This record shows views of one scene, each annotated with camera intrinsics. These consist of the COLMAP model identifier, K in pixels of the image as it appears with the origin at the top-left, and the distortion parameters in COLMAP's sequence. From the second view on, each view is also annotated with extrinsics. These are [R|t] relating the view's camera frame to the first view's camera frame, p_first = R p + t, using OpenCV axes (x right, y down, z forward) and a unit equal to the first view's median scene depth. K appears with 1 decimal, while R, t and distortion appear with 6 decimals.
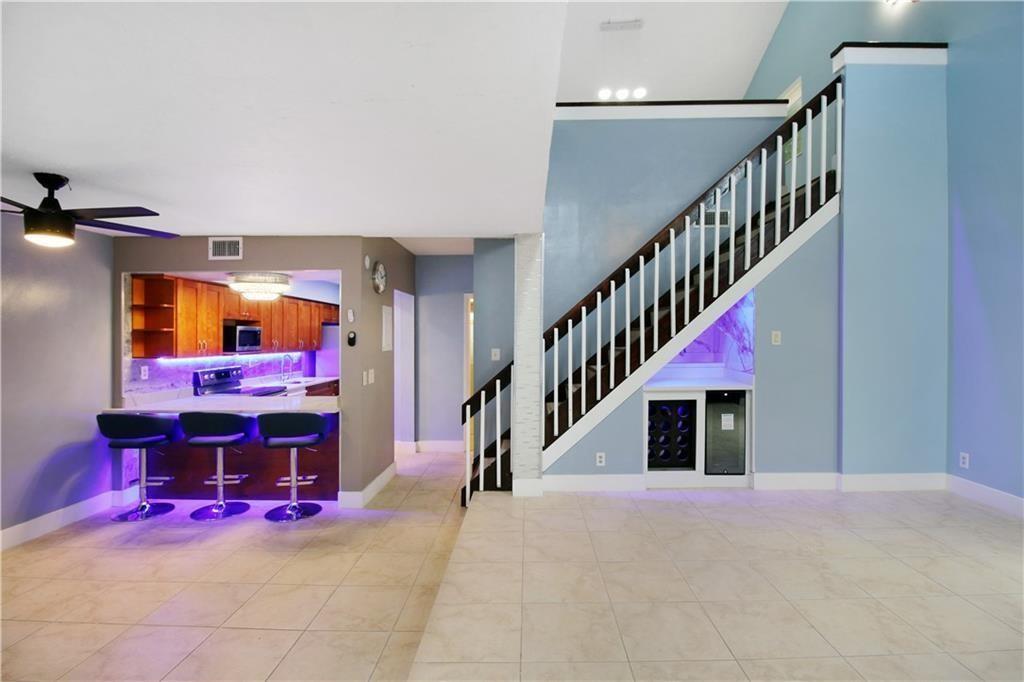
lens RADIAL K [[498.2, 0, 494.7], [0, 498.2, 348.5], [0, 0, 1]] dist [-0.019183, -0.004444]
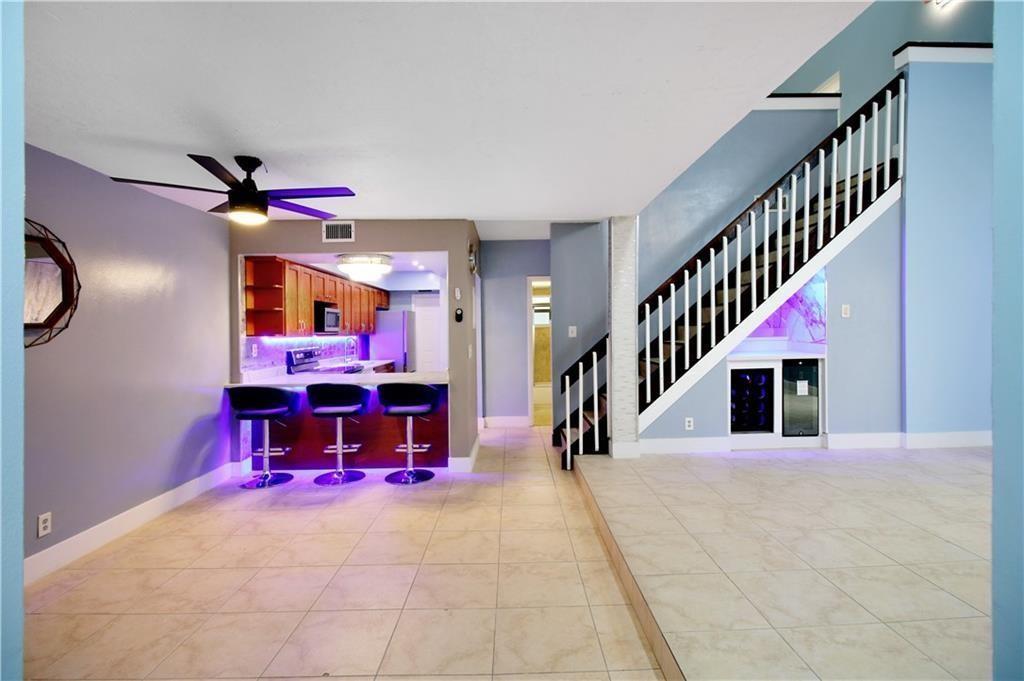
lens RADIAL K [[498.2, 0, 495.4], [0, 498.2, 342.0], [0, 0, 1]] dist [-0.019183, -0.004444]
pose [[0.999609, -0.012102, 0.025213, -0.237648], [0.012000, 0.999919, 0.004189, 0.034460], [-0.025262, -0.003884, 0.999673, -0.074499]]
